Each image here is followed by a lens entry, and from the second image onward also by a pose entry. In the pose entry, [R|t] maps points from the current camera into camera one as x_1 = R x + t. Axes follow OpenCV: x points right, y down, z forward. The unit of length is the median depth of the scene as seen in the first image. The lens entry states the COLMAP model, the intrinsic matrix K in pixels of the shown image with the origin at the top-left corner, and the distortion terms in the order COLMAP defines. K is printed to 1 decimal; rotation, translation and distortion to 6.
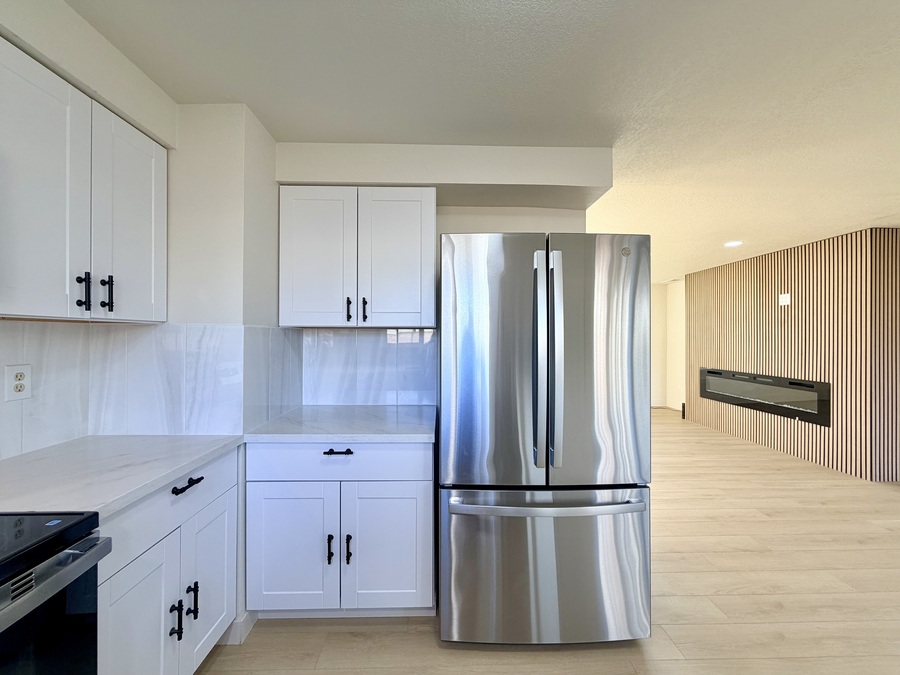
lens RADIAL K [[358.6, 0, 447.7], [0, 358.6, 337.5], [0, 0, 1]] dist [0.000356, -0.000016]
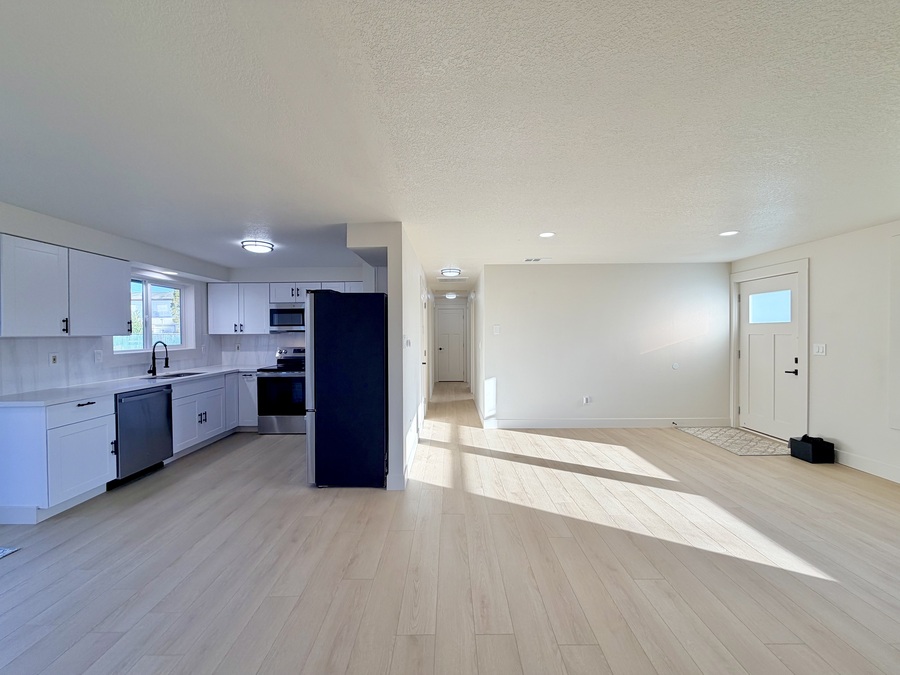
lens RADIAL K [[357.7, 0, 448.0], [0, 357.7, 337.4], [0, 0, 1]] dist [0.000149, 0.000183]
pose [[-0.034275, 0.010350, -0.999359, 1.087996], [0.006227, 0.999929, 0.010142, -0.011687], [0.999393, -0.005876, -0.034337, 0.791067]]
